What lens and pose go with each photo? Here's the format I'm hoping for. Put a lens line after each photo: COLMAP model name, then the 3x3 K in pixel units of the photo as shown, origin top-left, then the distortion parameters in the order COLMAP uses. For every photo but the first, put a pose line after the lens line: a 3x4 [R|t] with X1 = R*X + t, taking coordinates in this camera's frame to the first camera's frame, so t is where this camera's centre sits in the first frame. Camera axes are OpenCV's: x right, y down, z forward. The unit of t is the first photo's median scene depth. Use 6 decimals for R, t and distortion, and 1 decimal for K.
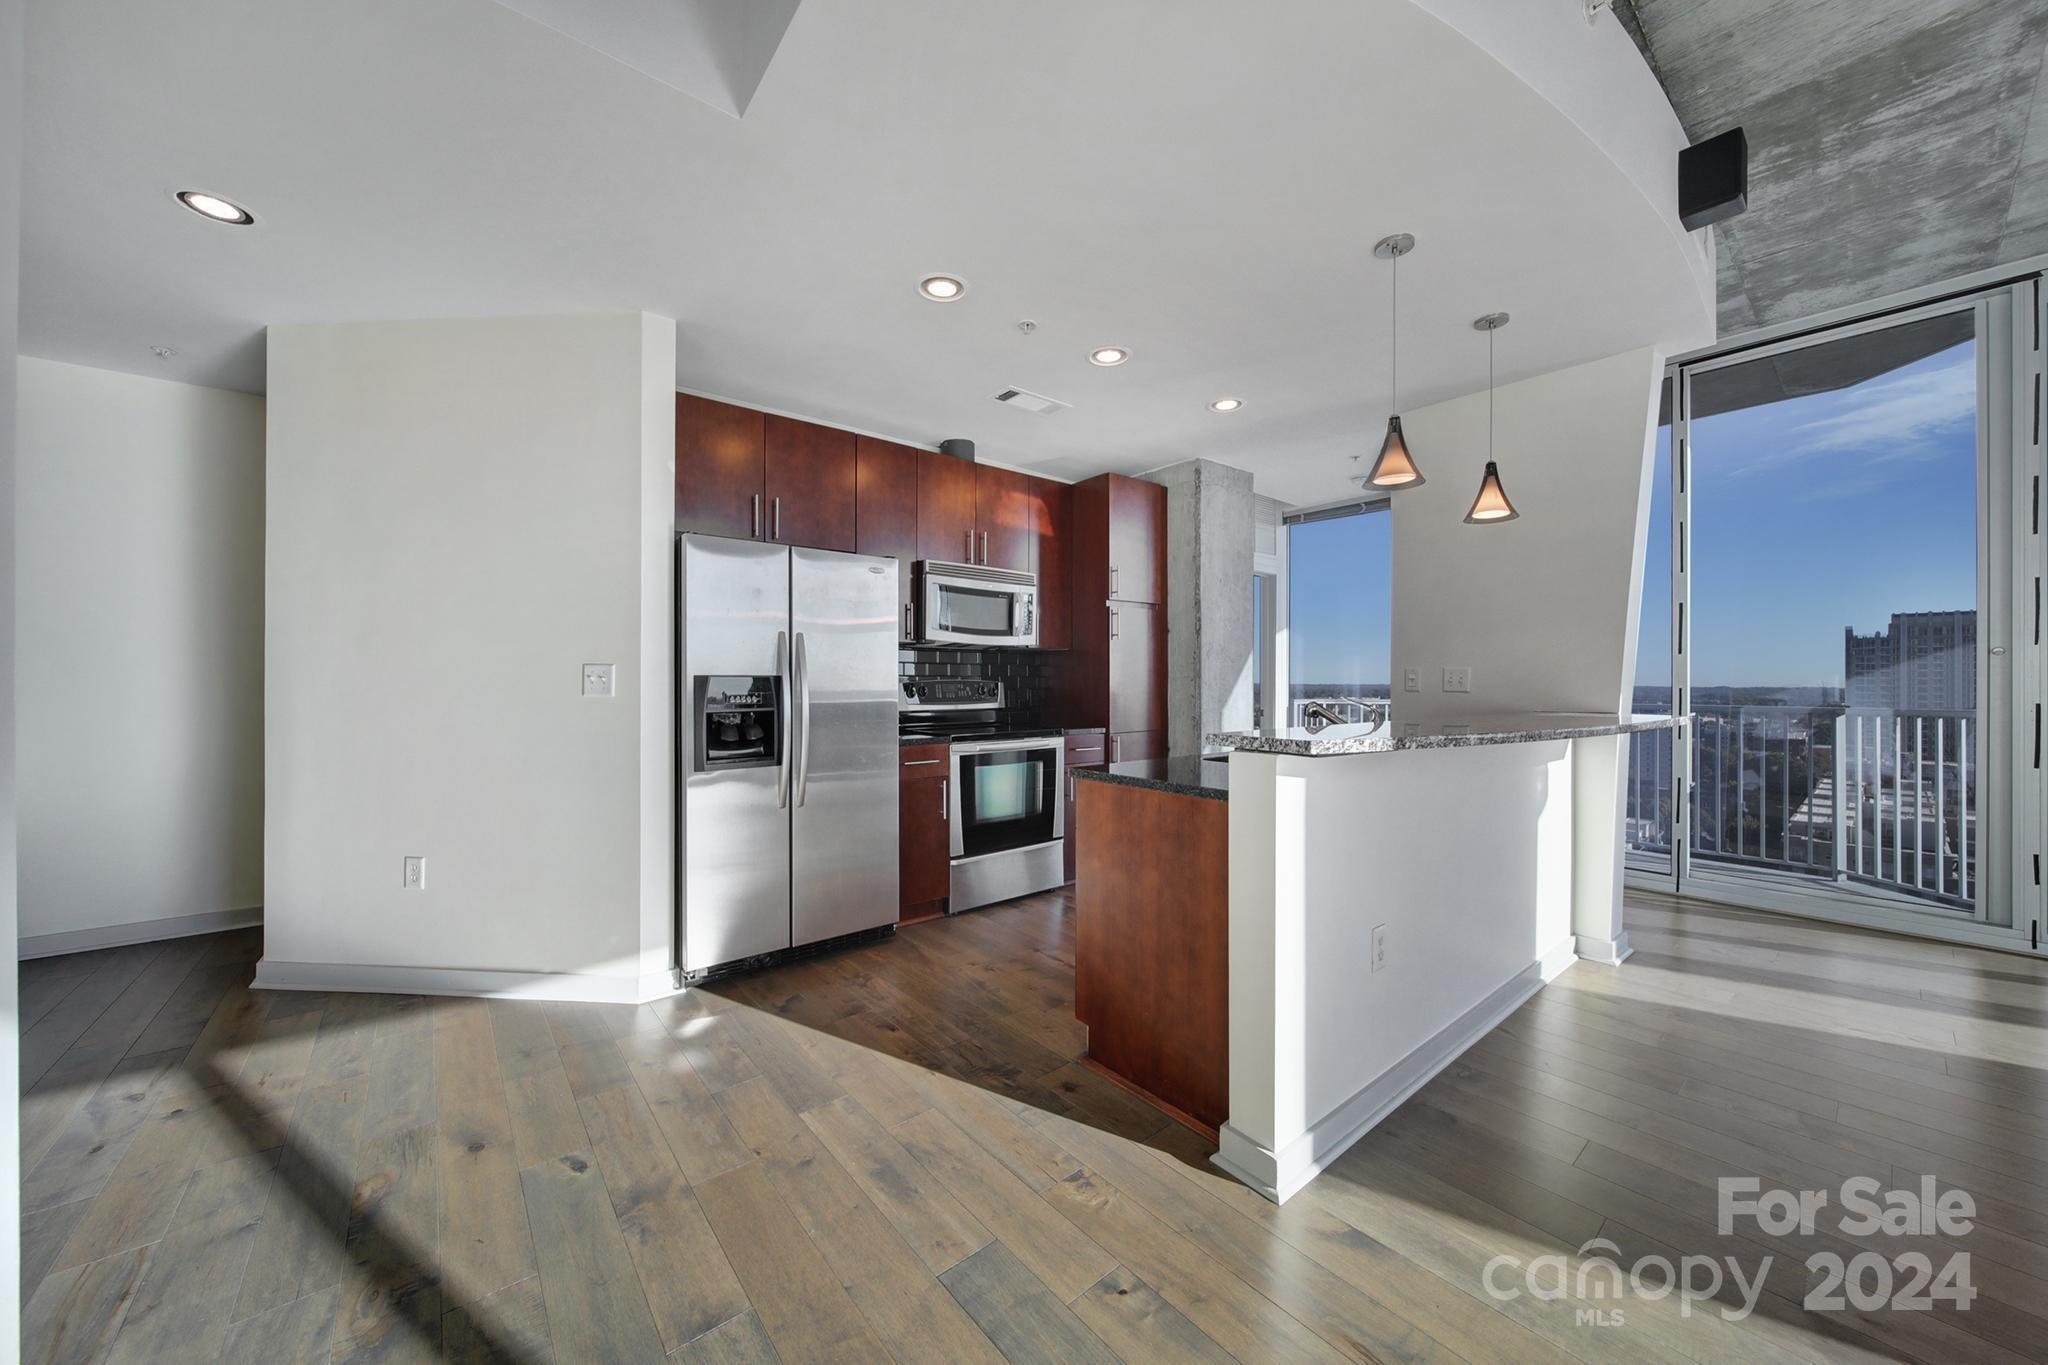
lens RADIAL K [[720.1, 0, 1031.6], [0, 720.1, 676.6], [0, 0, 1]] dist [0.000792, -0.001826]
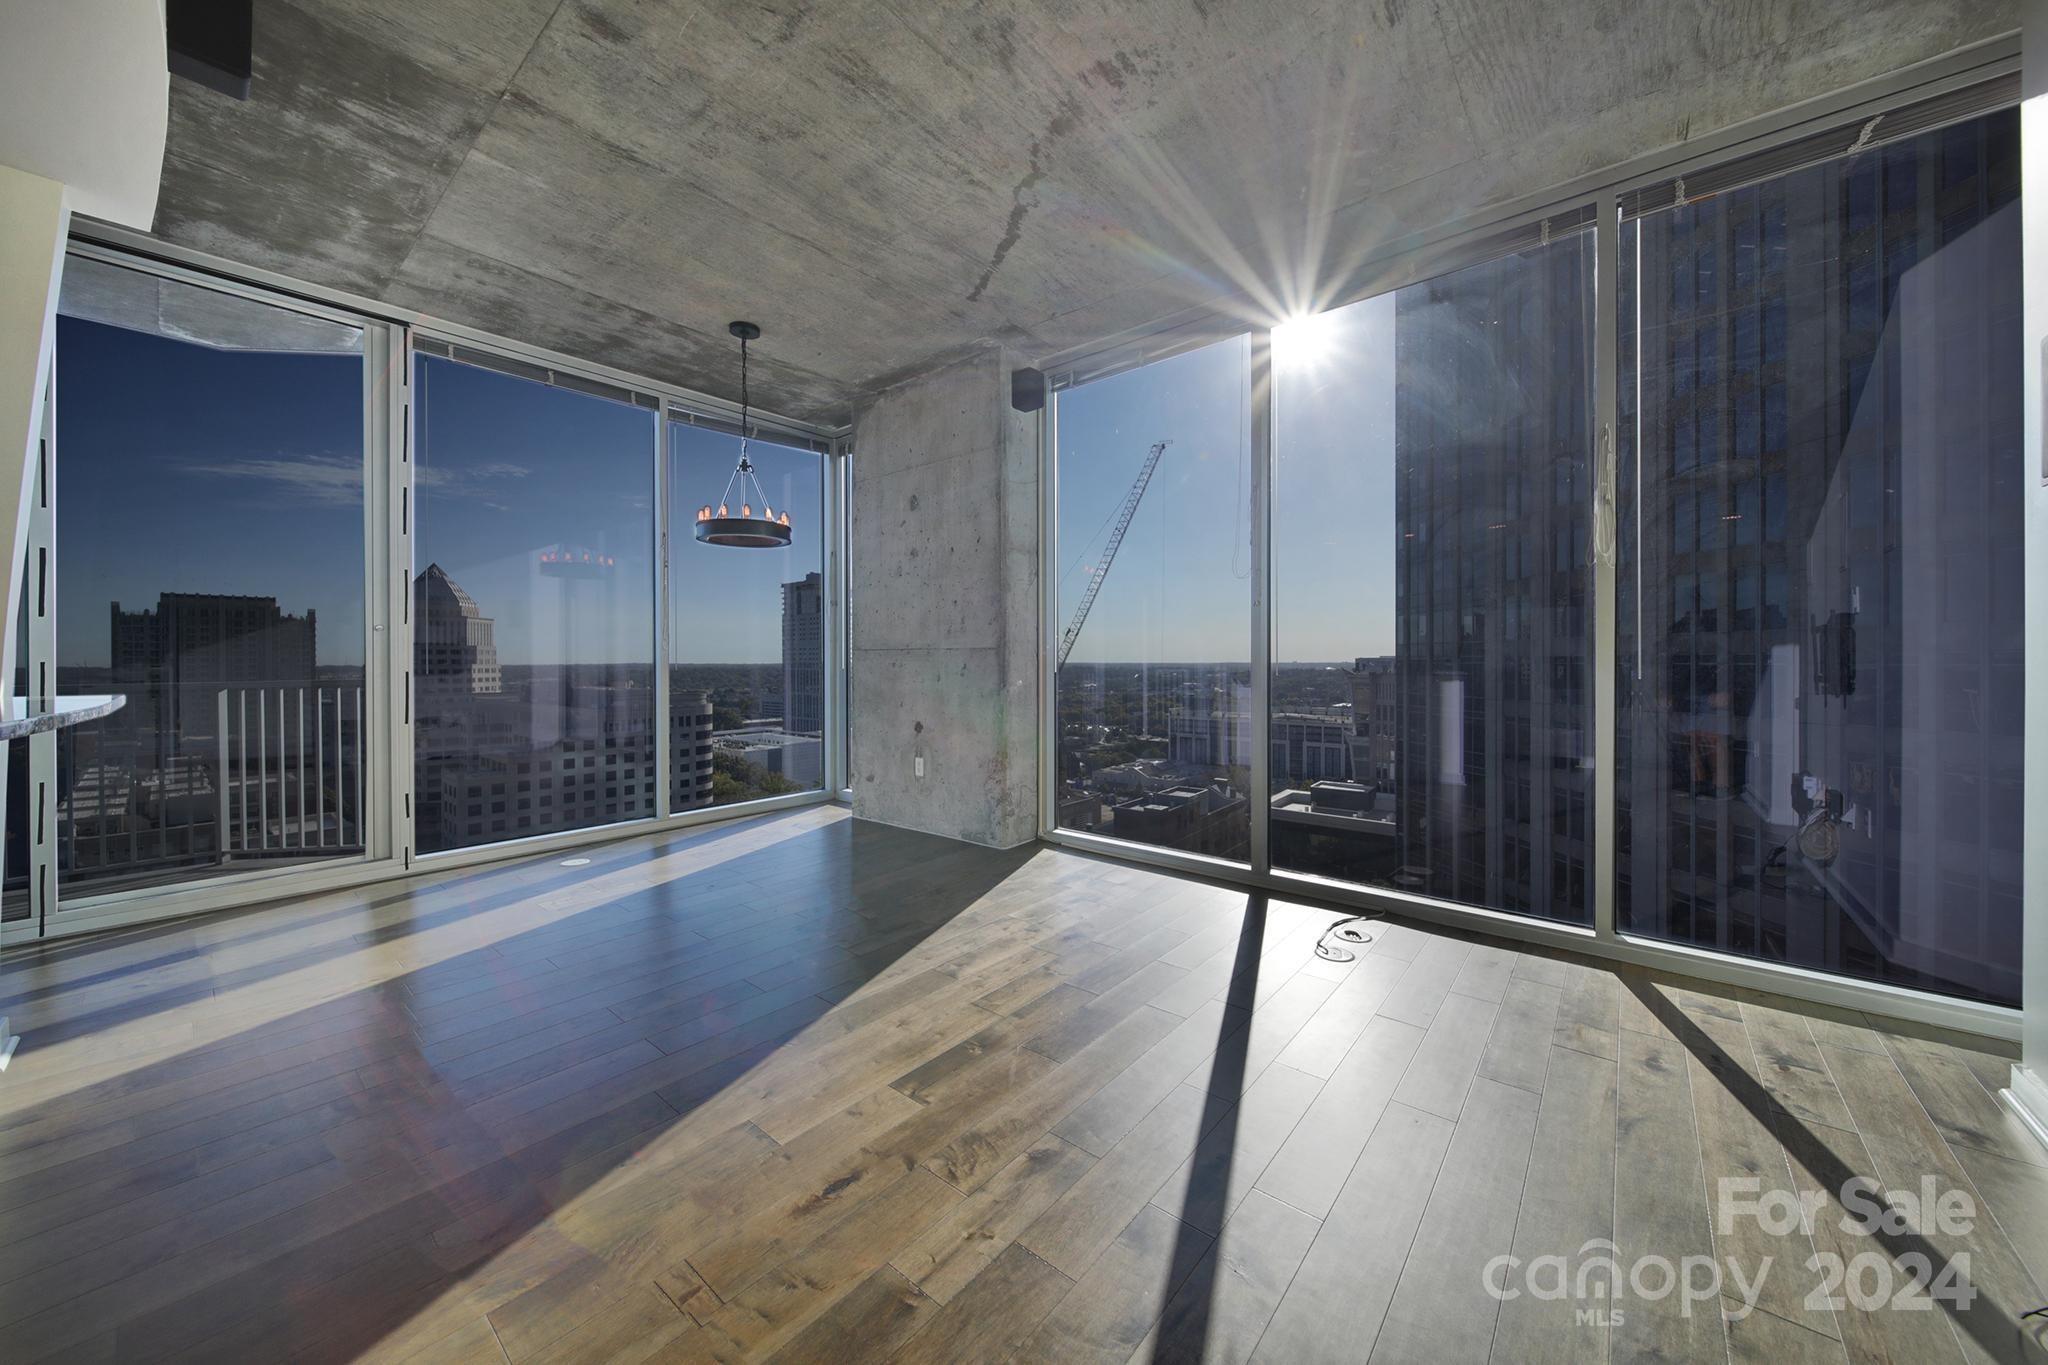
lens RADIAL K [[720.1, 0, 1027.0], [0, 720.1, 661.0], [0, 0, 1]] dist [0.000792, -0.001826]
pose [[-0.182281, -0.004991, 0.983234, -0.013657], [-0.002477, 0.999986, 0.004617, 0.010289], [-0.983243, -0.001594, -0.182291, 0.163775]]
